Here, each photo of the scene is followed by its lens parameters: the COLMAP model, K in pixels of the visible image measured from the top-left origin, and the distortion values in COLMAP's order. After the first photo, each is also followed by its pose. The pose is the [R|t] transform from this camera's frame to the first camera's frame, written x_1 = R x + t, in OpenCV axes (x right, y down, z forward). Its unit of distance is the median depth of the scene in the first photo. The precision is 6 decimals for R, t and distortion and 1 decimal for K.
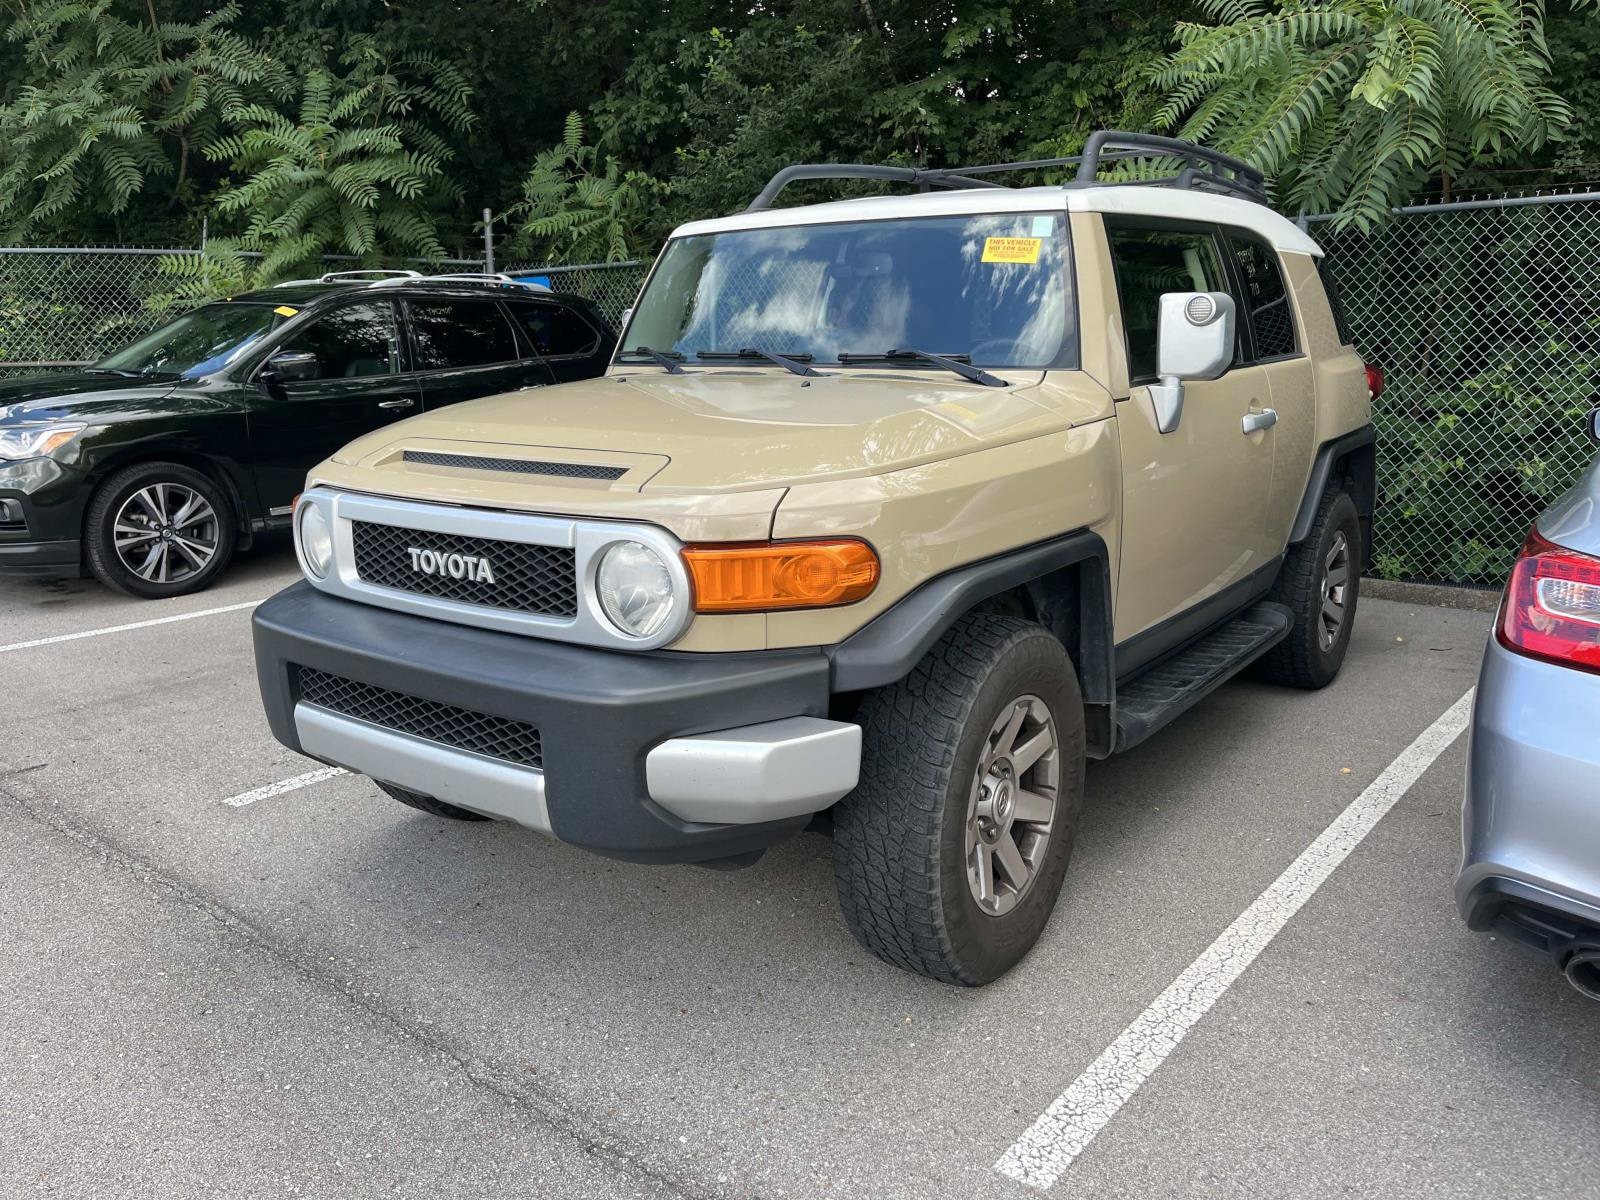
lens RADIAL K [[1208.9, 0, 805.5], [0, 1208.9, 592.5], [0, 0, 1]] dist [0.076564, -0.100419]
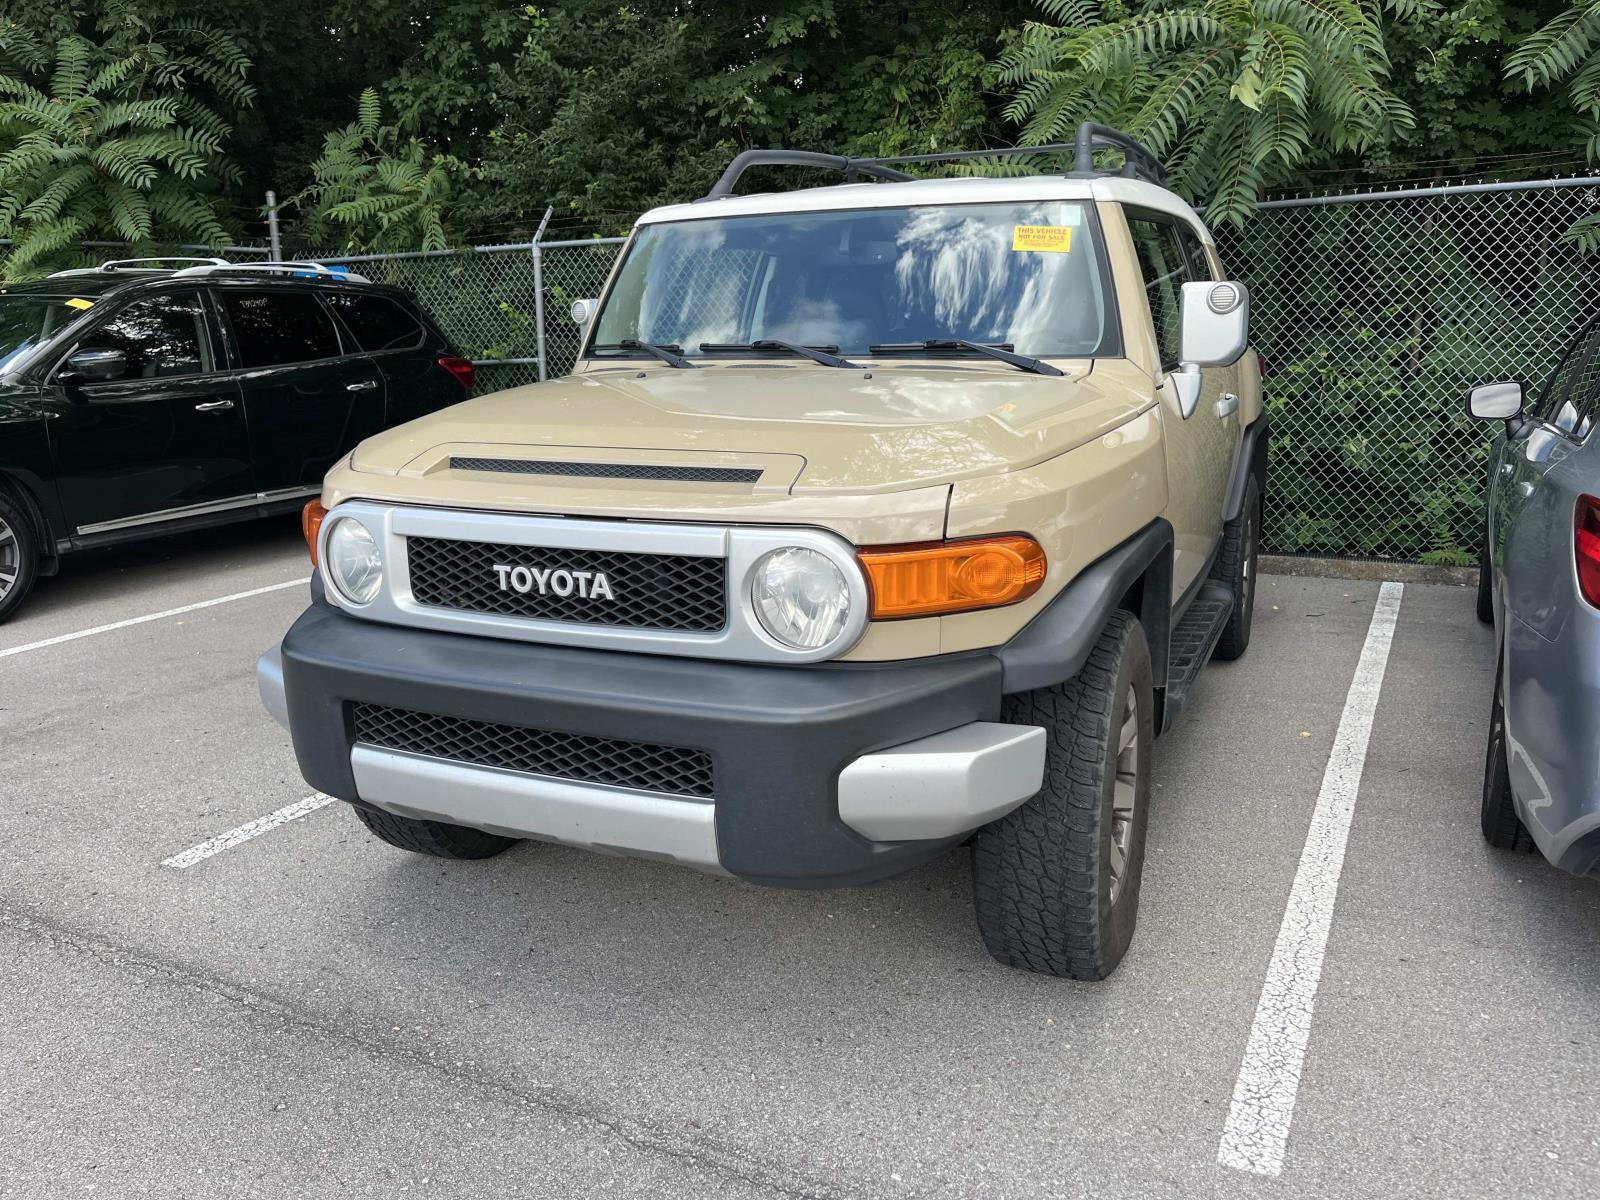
lens RADIAL K [[1208.9, 0, 807.1], [0, 1208.9, 592.5], [0, 0, 1]] dist [0.076564, -0.100419]
pose [[0.979138, -0.049682, 0.197027, -0.253813], [0.048498, 0.998765, 0.010834, -0.013648], [-0.197322, -0.001052, 0.980338, 0.065917]]
